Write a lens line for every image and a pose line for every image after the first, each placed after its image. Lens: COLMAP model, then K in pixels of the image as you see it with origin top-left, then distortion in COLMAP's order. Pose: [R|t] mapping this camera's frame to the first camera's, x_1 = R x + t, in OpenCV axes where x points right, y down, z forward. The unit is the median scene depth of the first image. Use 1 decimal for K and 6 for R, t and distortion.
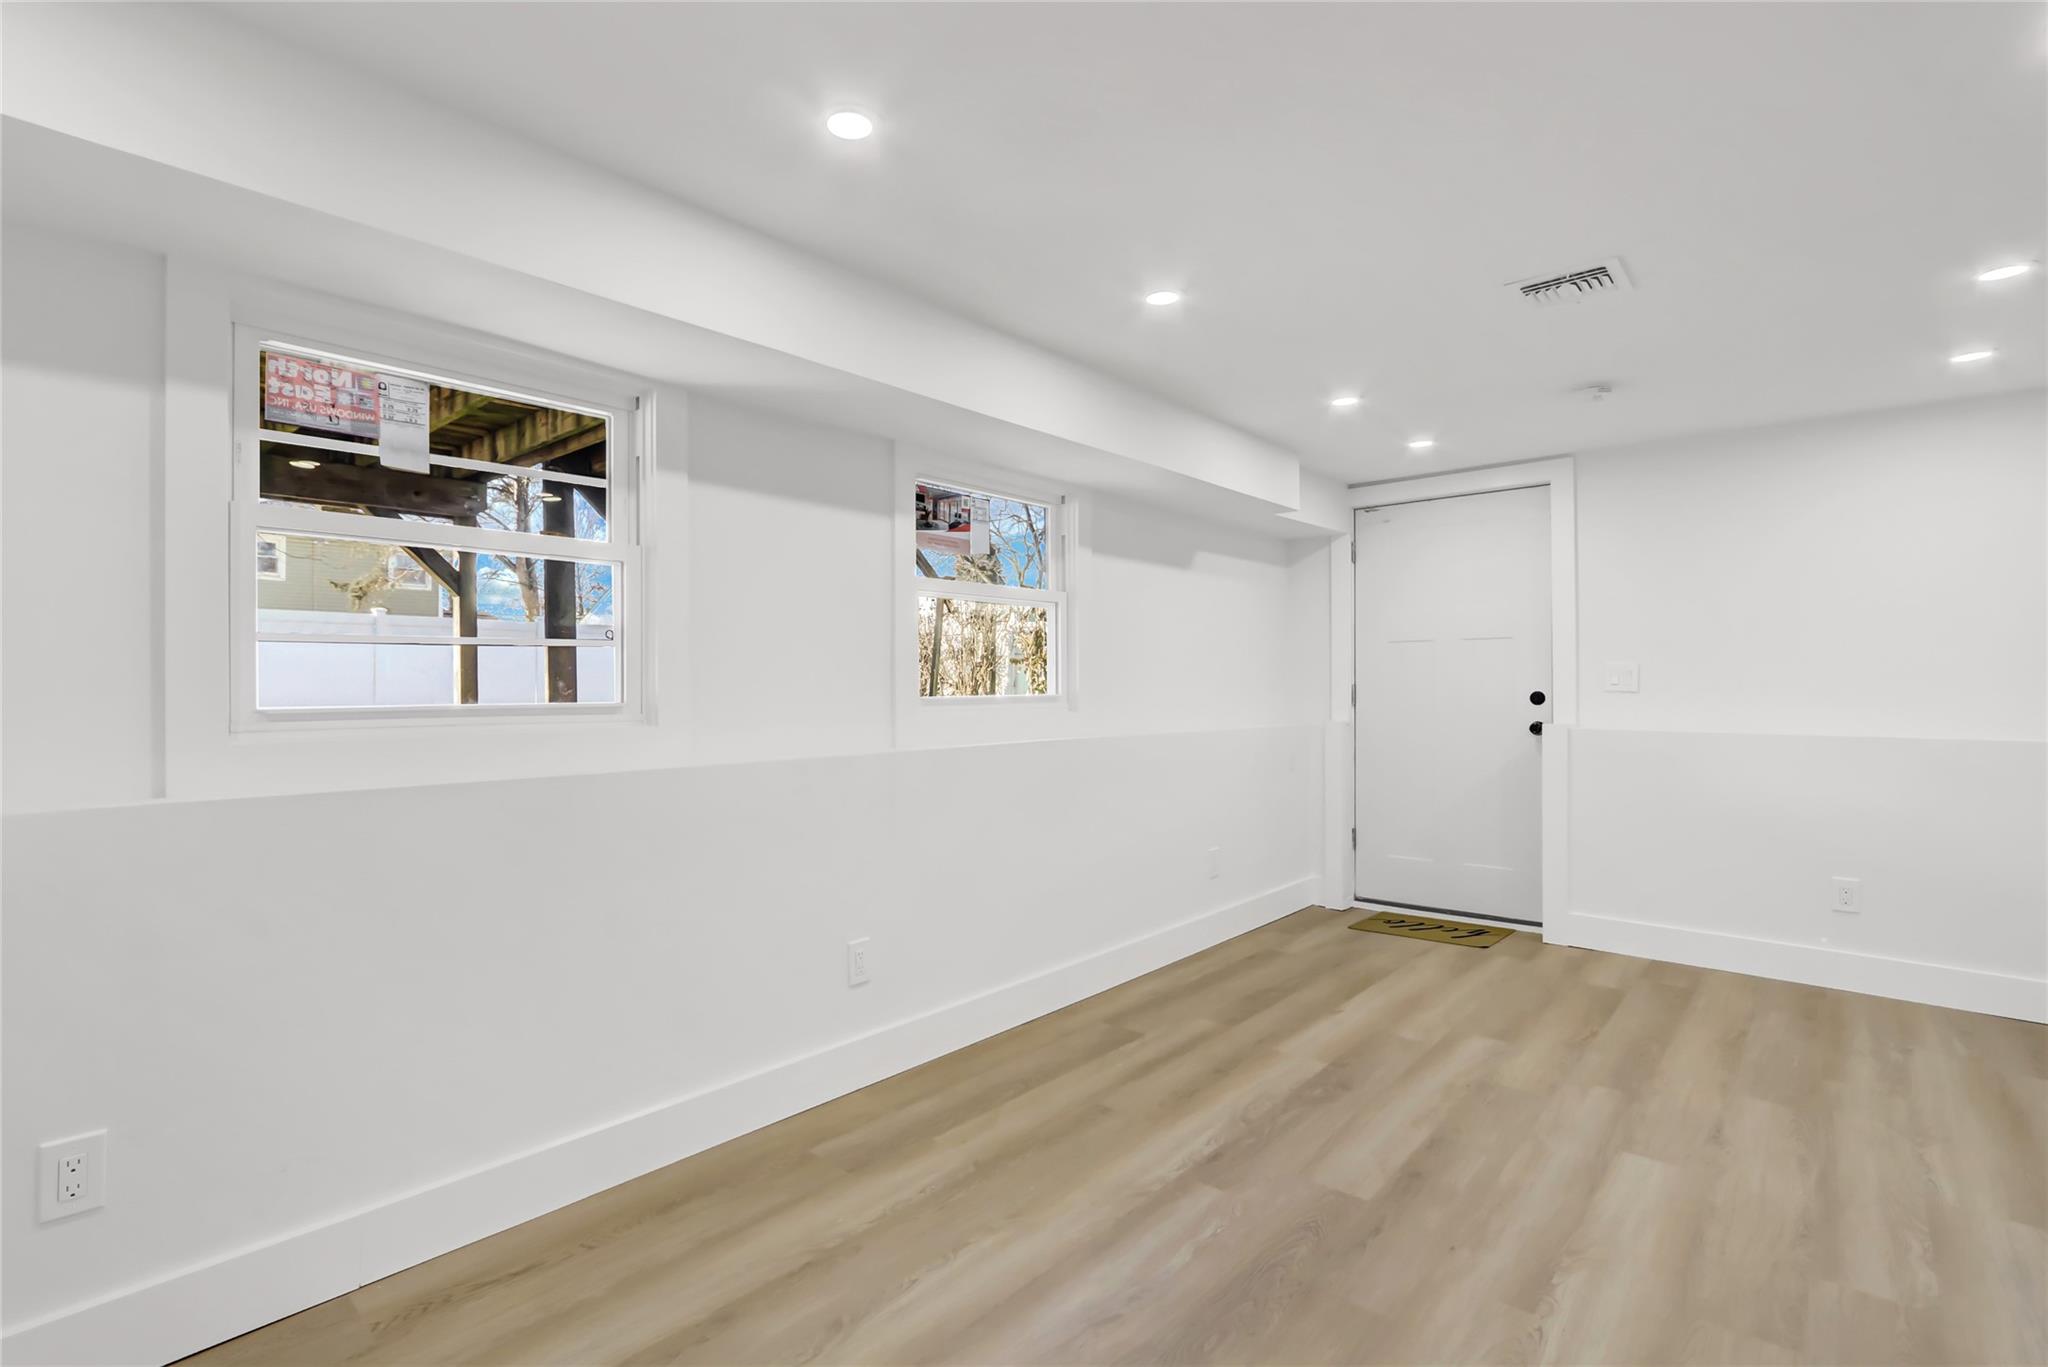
lens RADIAL K [[960.7, 0, 989.2], [0, 960.7, 695.5], [0, 0, 1]] dist [-0.002706, 0.000317]
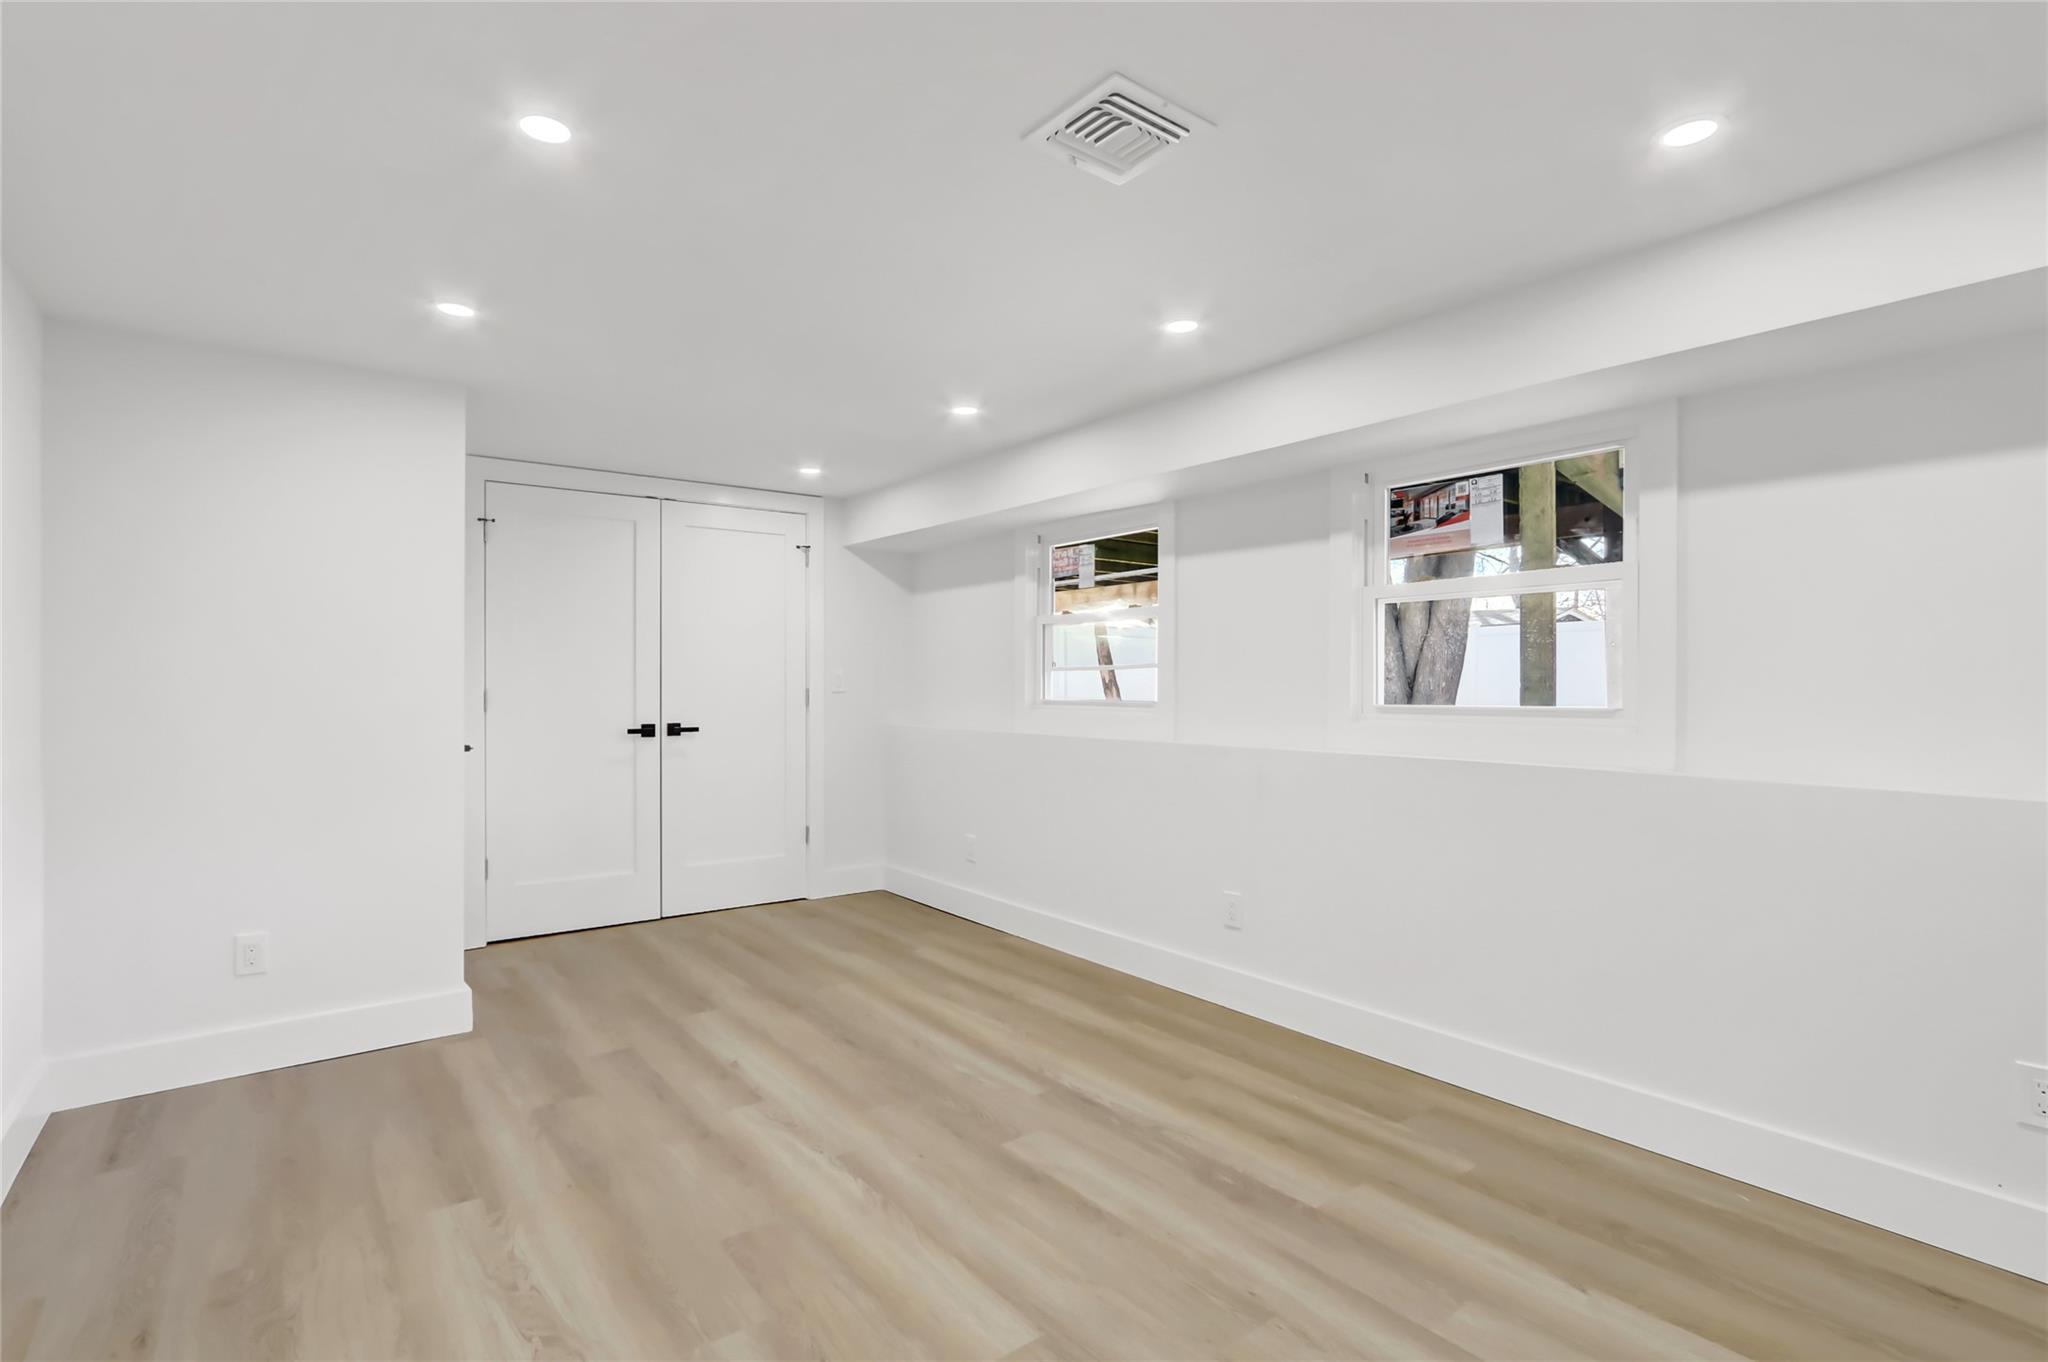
lens RADIAL K [[960.7, 0, 989.2], [0, 960.7, 693.0], [0, 0, 1]] dist [-0.002706, 0.000317]
pose [[-0.197068, 0.008582, -0.980352, 1.182916], [-0.010723, 0.999883, 0.010909, -0.019806], [0.980331, 0.012662, -0.196953, 0.939983]]
